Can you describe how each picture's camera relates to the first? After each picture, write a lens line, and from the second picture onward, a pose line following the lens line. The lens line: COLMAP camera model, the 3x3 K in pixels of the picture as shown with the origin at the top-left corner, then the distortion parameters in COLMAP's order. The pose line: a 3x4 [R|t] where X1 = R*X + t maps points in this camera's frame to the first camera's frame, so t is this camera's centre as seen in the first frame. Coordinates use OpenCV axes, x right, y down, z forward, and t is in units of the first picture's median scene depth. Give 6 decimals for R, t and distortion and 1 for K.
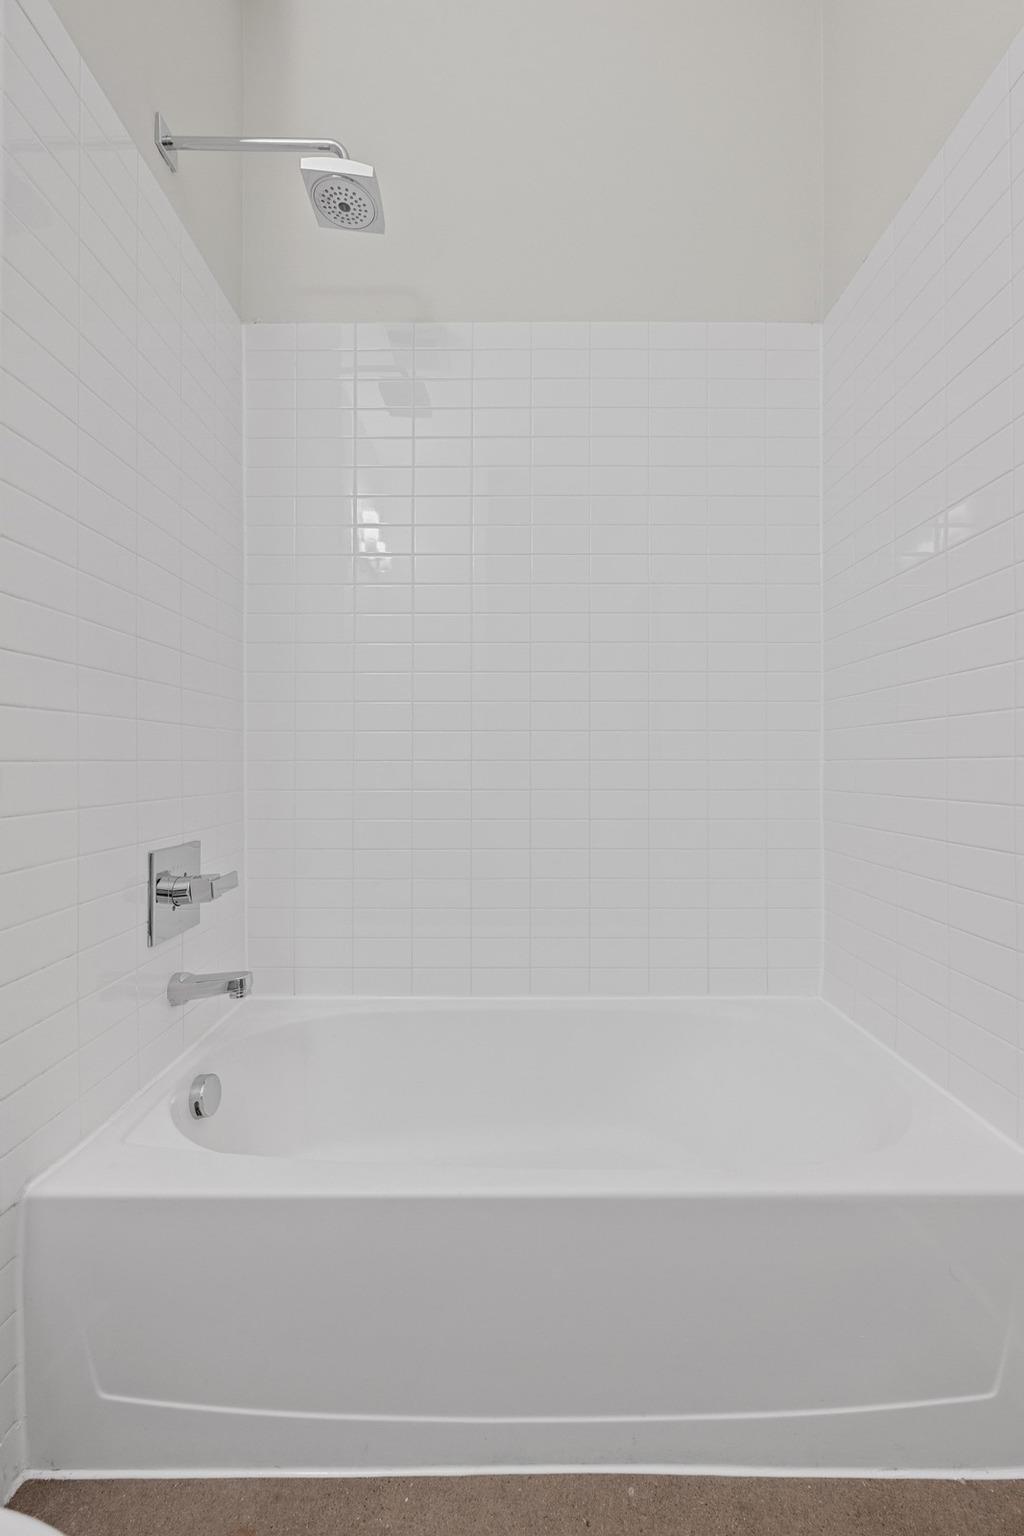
lens RADIAL K [[606.1, 0, 514.5], [0, 606.1, 761.5], [0, 0, 1]] dist [-0.003626, -0.000073]
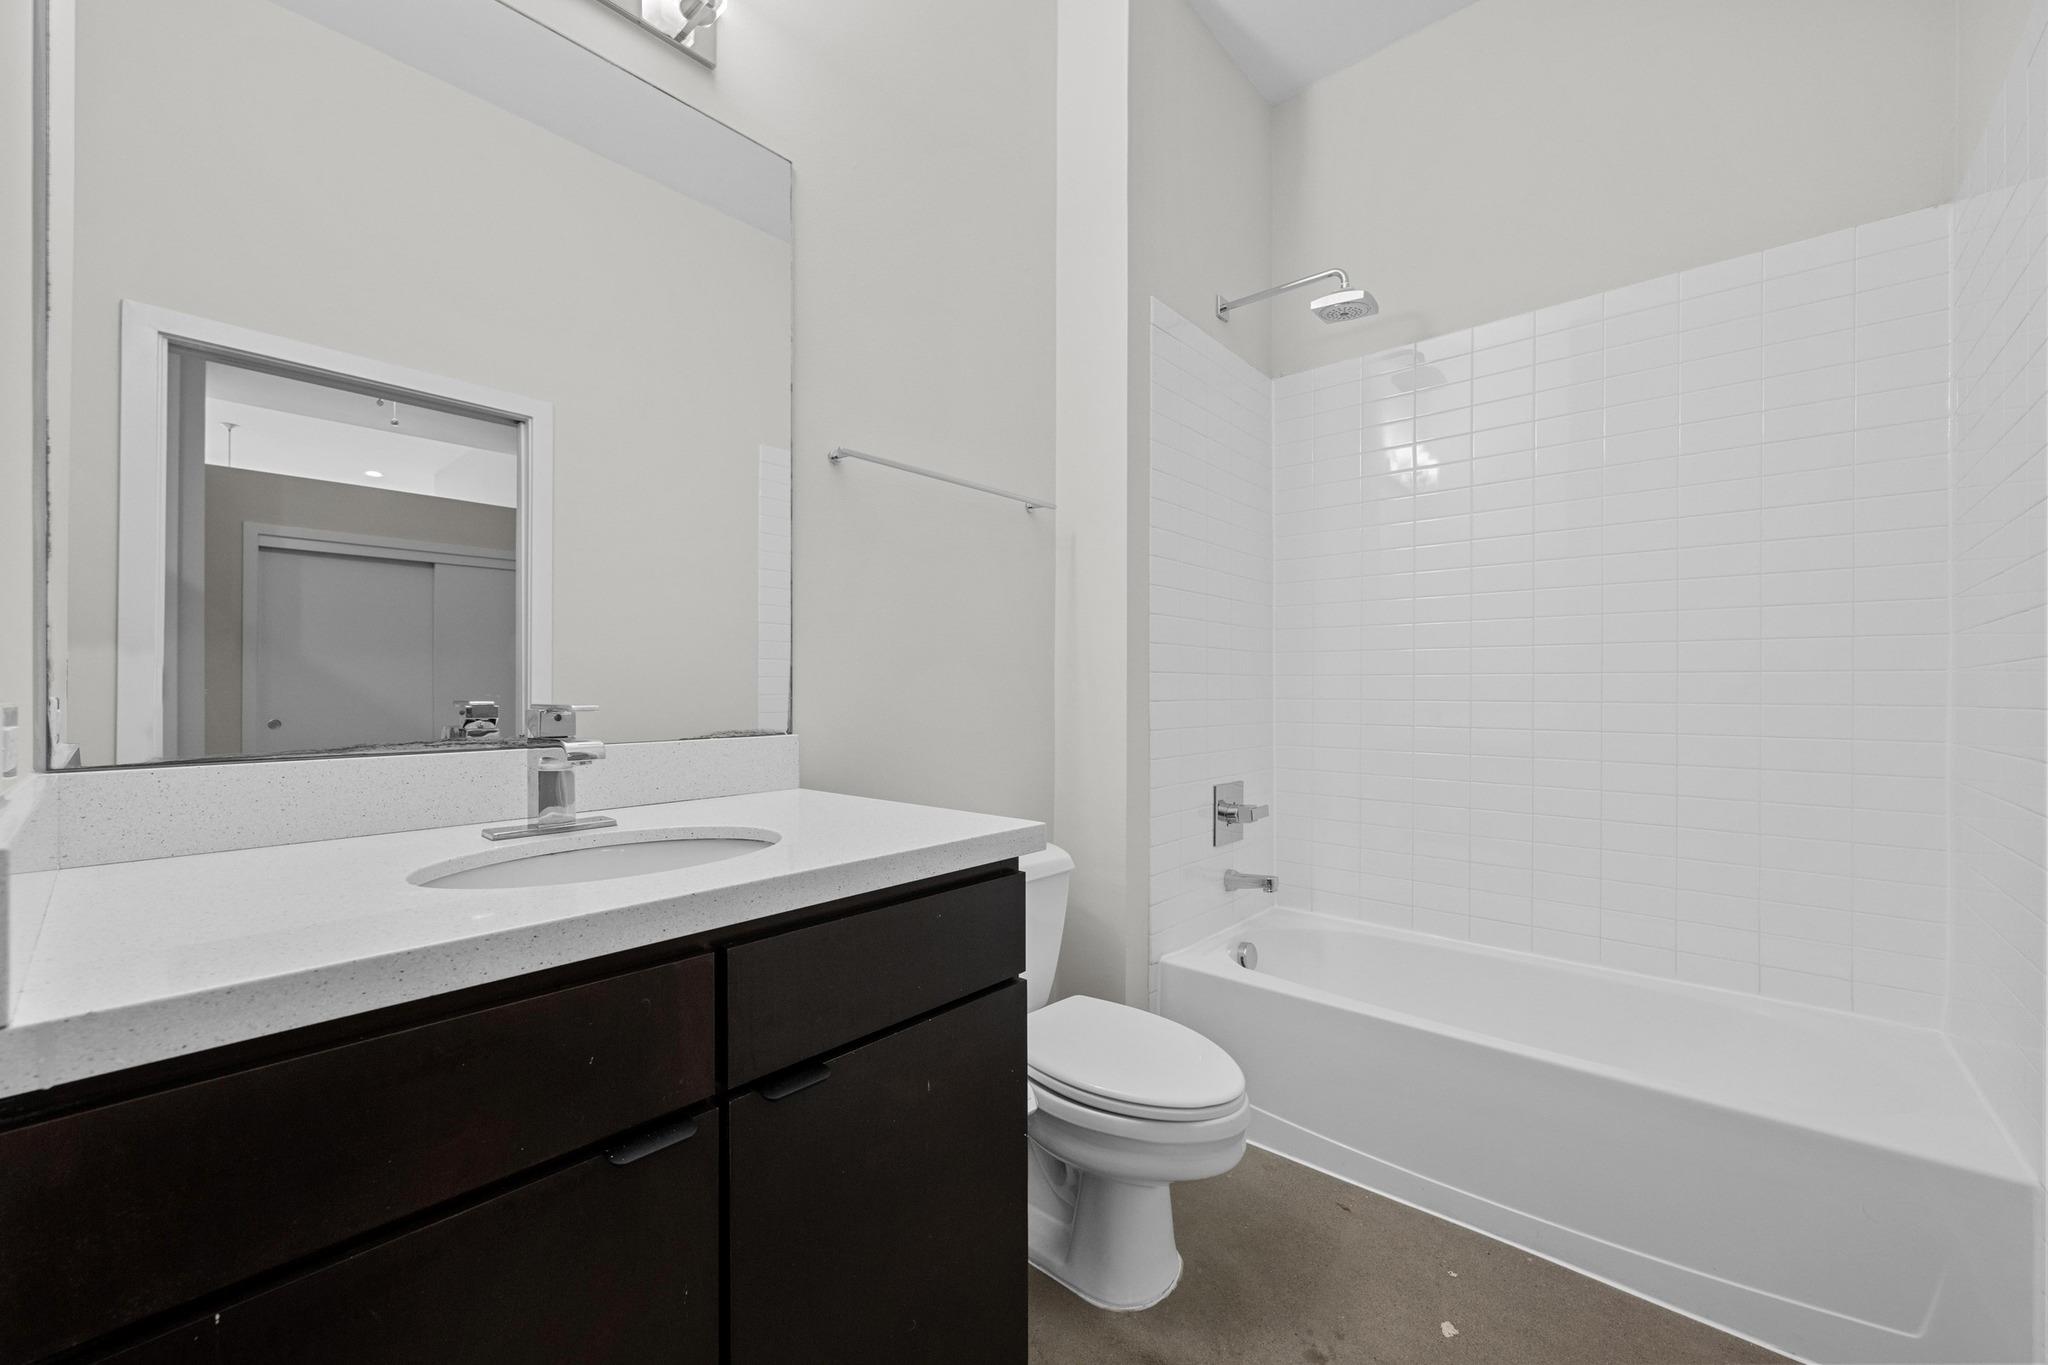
lens RADIAL K [[808.1, 0, 1020.2], [0, 808.1, 687.4], [0, 0, 1]] dist [-0.003626, -0.000073]
pose [[0.747067, -0.000339, -0.664749, 0.371675], [-0.003296, 0.999986, -0.004213, -0.084946], [0.664741, 0.005339, 0.747055, -0.813600]]
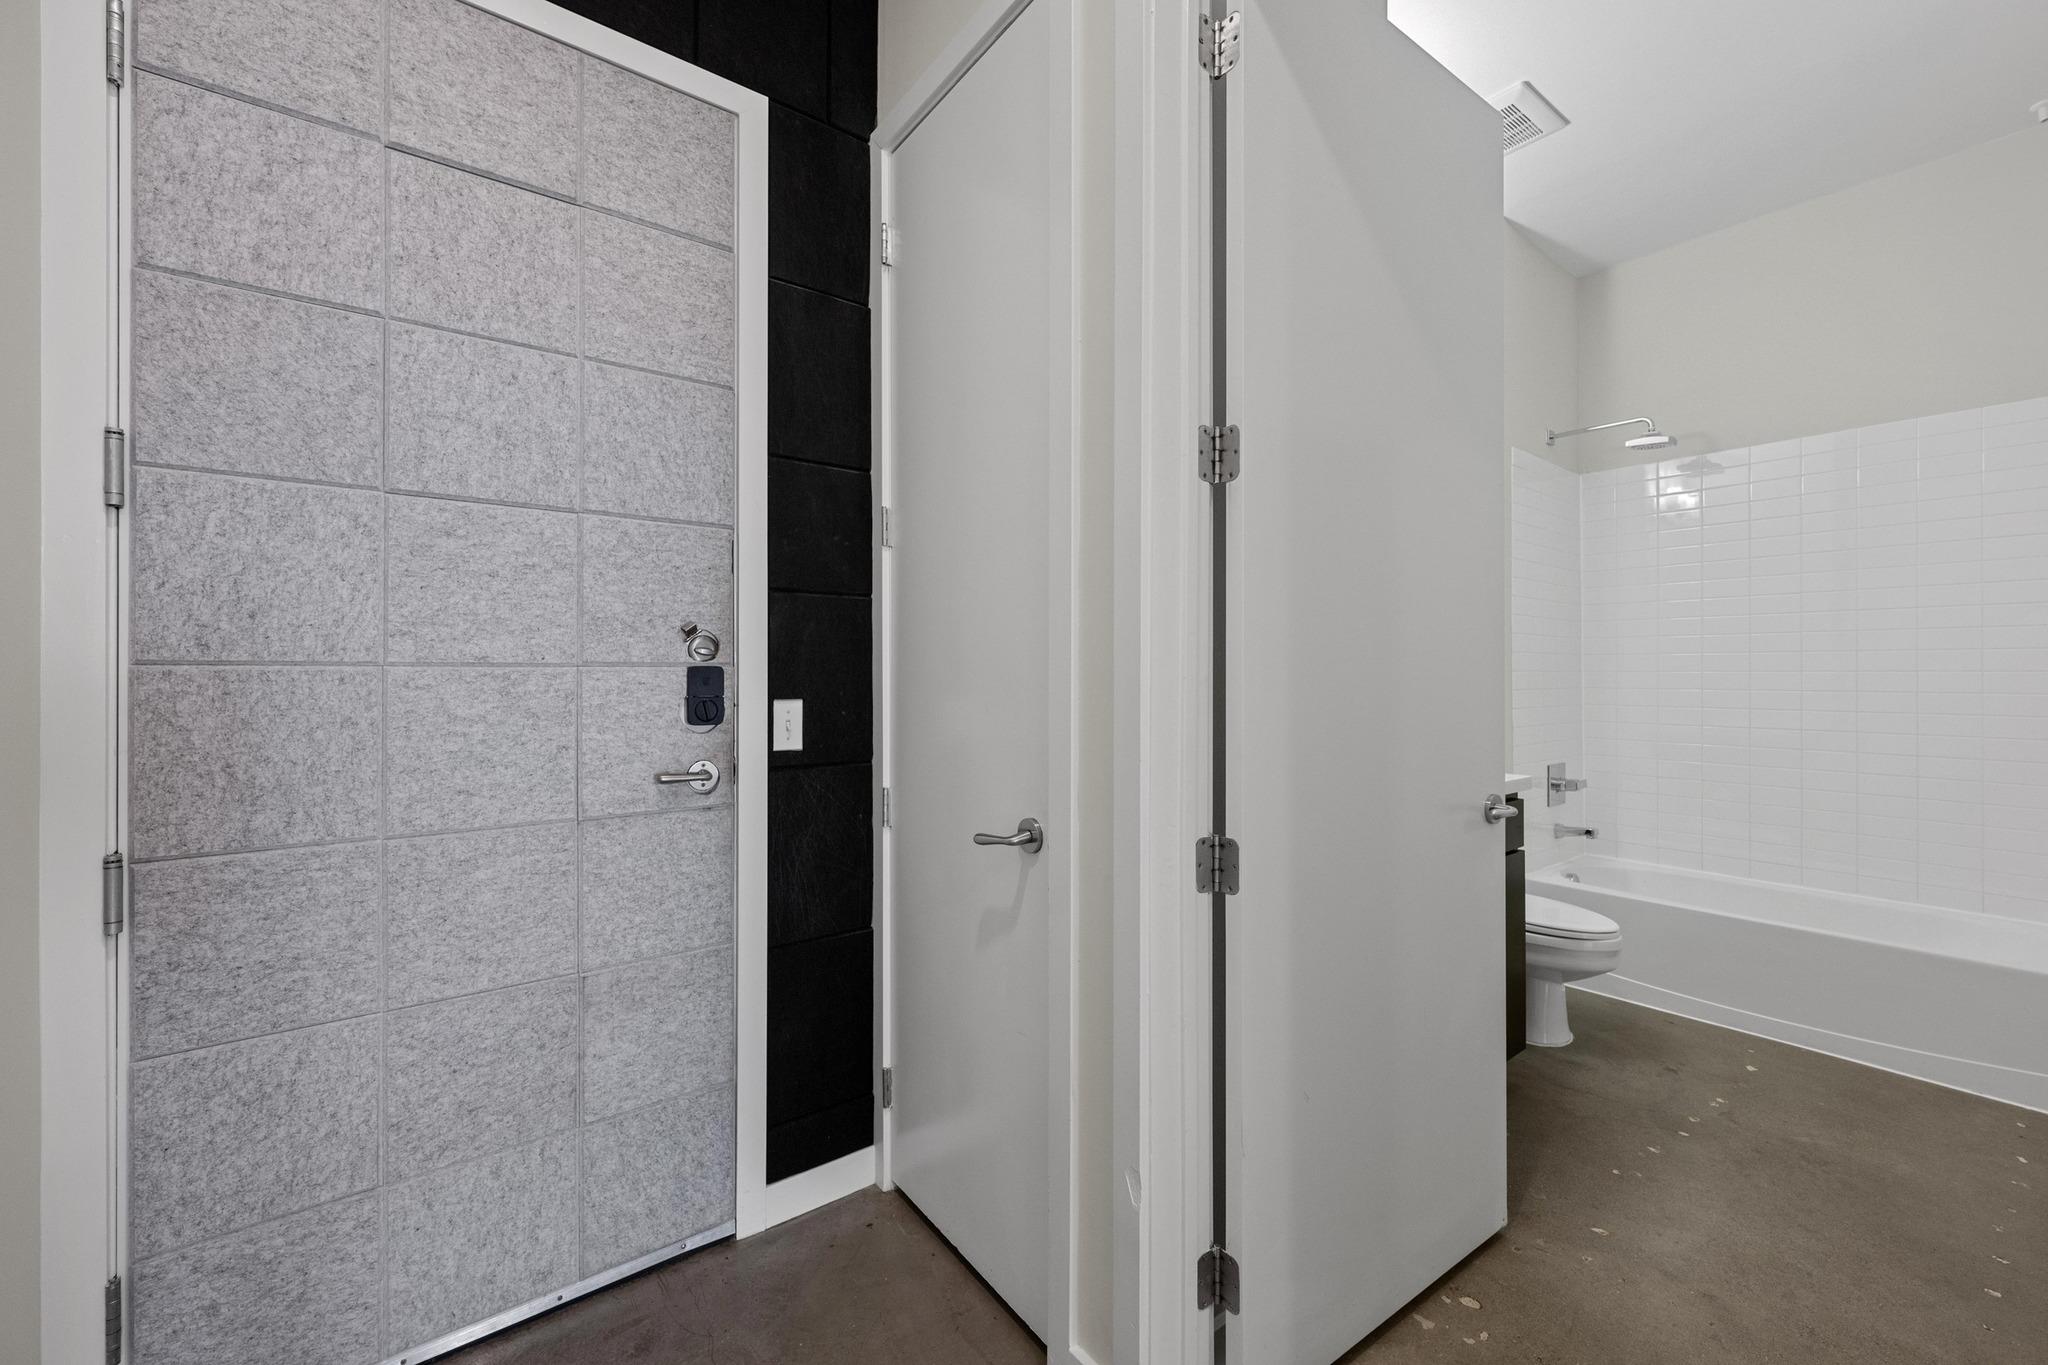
lens RADIAL K [[808.1, 0, 1023.0], [0, 808.1, 670.6], [0, 0, 1]] dist [-0.003626, -0.000073]
pose [[0.606085, -0.002926, -0.795395, 0.565420], [-0.003399, 0.999975, -0.006268, -0.165685], [0.795393, 0.006503, 0.606059, -2.214462]]
